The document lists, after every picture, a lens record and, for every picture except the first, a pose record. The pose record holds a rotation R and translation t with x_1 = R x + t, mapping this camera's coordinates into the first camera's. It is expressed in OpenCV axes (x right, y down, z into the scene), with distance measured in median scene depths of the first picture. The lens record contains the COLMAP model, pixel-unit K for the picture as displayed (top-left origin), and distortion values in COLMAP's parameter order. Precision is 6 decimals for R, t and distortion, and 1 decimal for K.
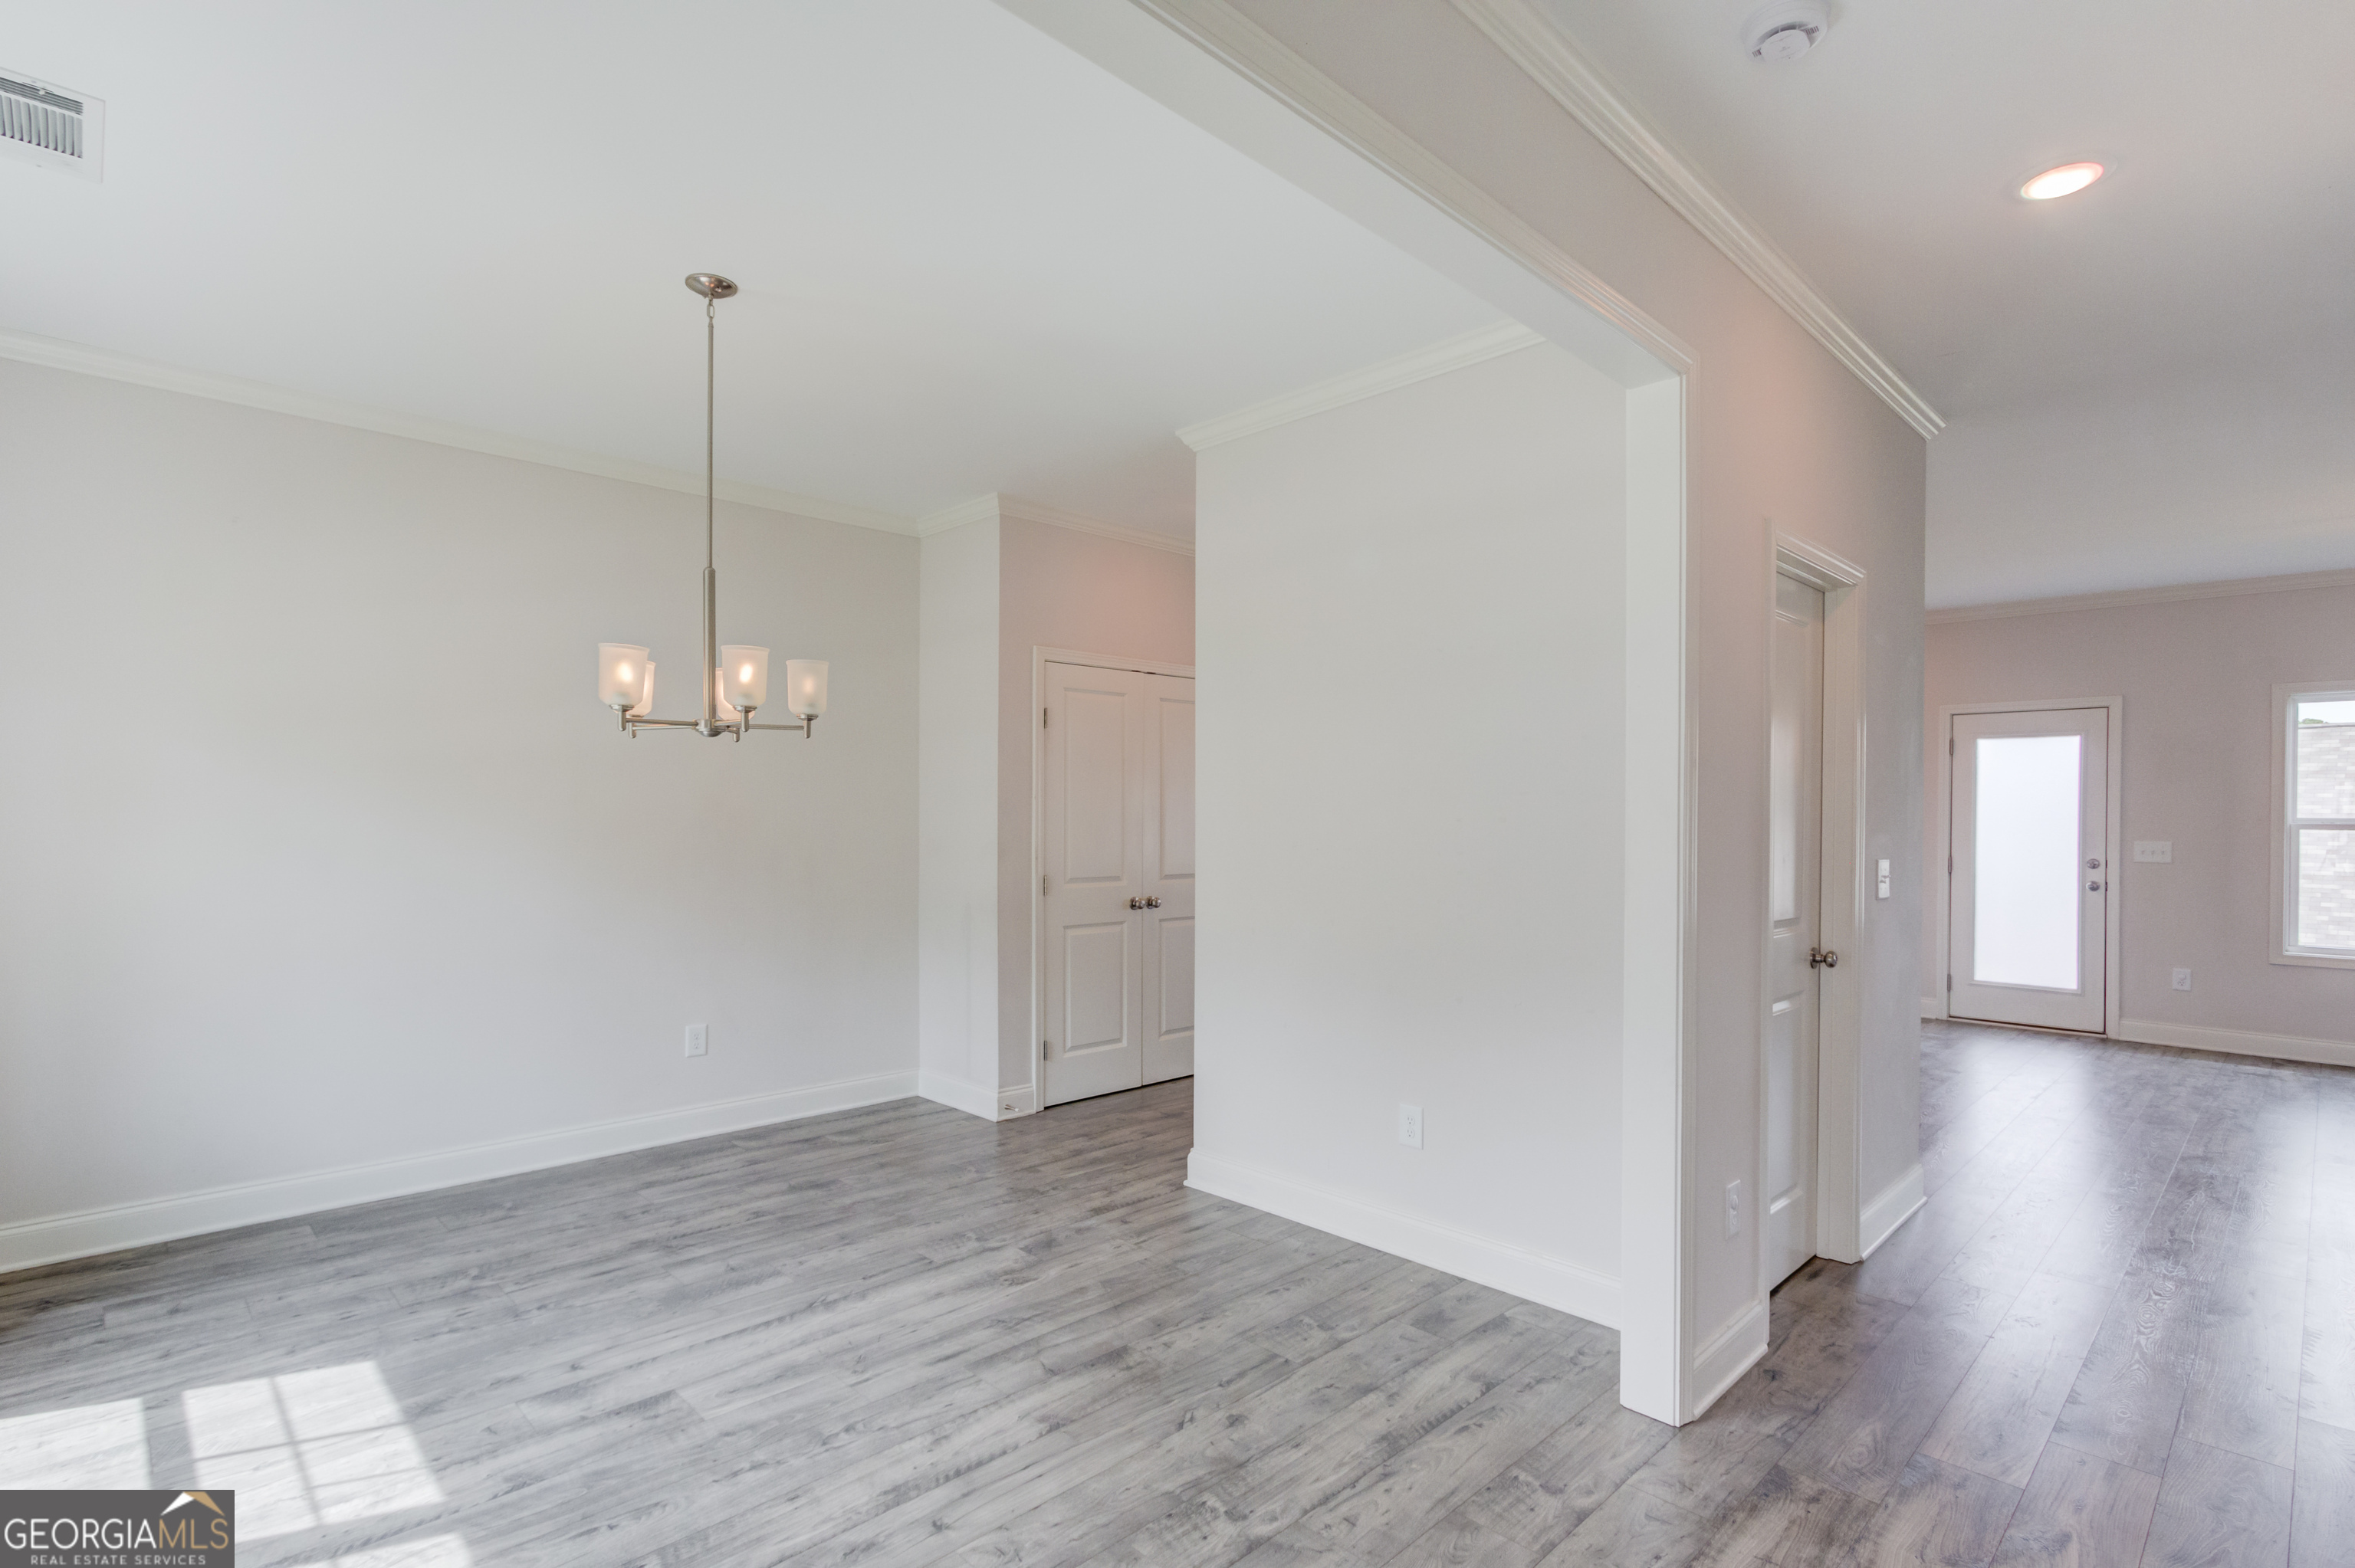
lens RADIAL K [[1145.1, 0, 1164.4], [0, 1145.1, 827.2], [0, 0, 1]] dist [-0.011243, 0.005495]
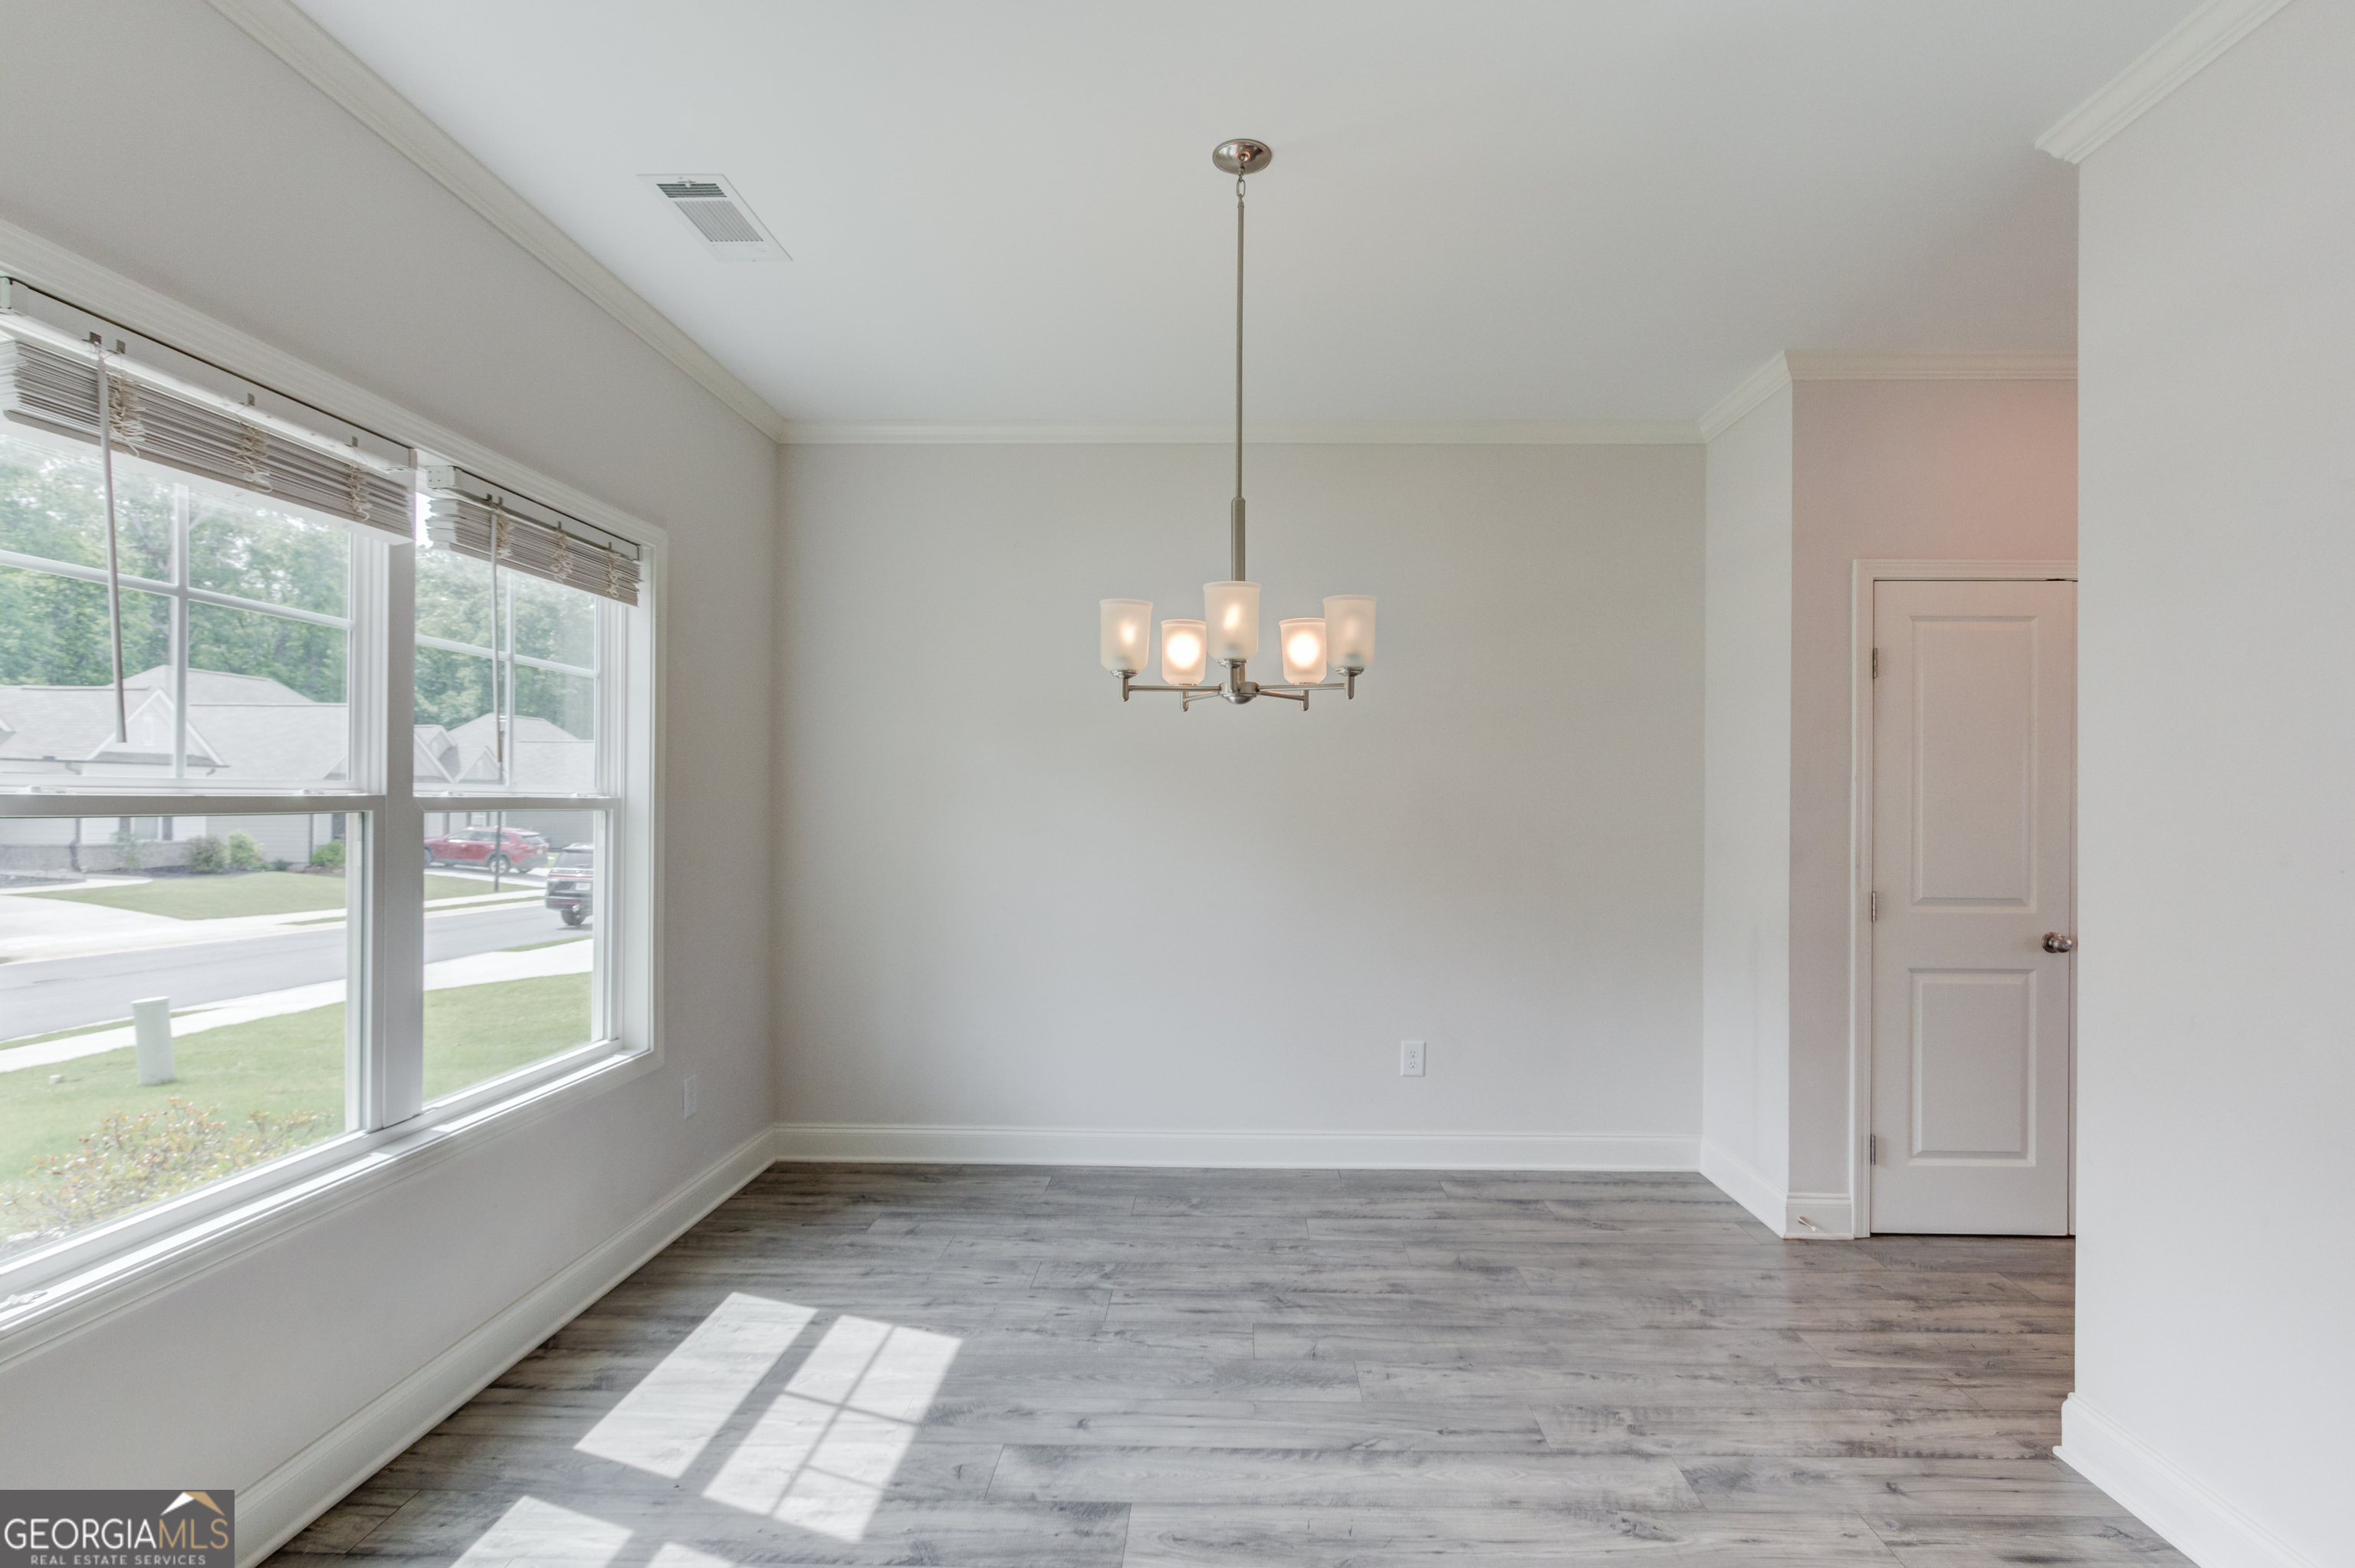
lens RADIAL K [[1145.1, 0, 1191.6], [0, 1145.1, 798.3], [0, 0, 1]] dist [-0.011243, 0.005495]
pose [[0.704440, -0.004105, -0.709752, 0.147995], [-0.010514, 0.999813, -0.016219, 0.002289], [0.709686, 0.018888, 0.704265, 0.368935]]
